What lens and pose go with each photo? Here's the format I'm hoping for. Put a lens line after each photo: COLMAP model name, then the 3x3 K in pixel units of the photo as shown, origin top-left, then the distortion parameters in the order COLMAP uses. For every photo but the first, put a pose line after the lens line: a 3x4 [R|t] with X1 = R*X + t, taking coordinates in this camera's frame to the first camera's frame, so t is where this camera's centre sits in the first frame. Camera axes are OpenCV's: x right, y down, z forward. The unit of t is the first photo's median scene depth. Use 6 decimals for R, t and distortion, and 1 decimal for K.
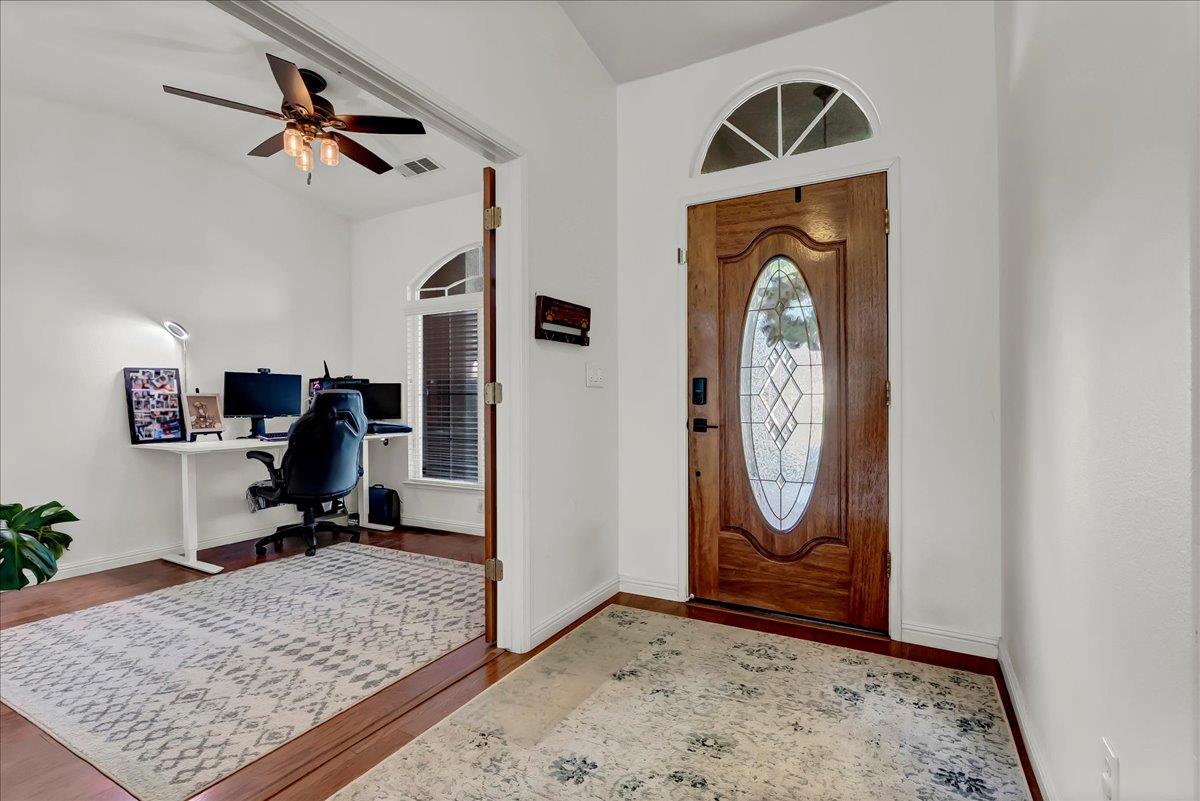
lens RADIAL K [[559.0, 0, 601.6], [0, 559.0, 397.8], [0, 0, 1]] dist [-0.002106, 0.000648]
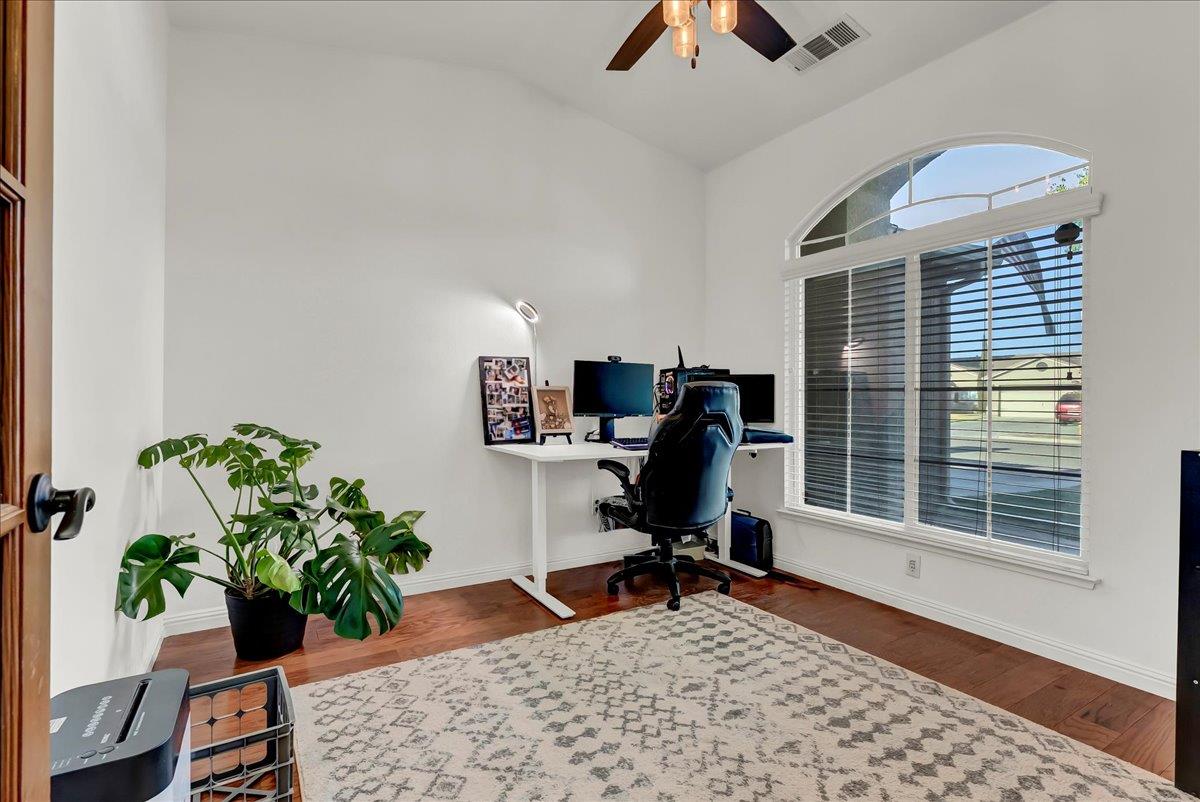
lens RADIAL K [[559.0, 0, 601.6], [0, 559.0, 398.3], [0, 0, 1]] dist [-0.002106, 0.000648]
pose [[0.872548, 0.012466, -0.488370, -0.251737], [-0.009787, 0.999920, 0.008039, 0.002343], [0.488431, -0.002235, 0.872600, 0.319920]]
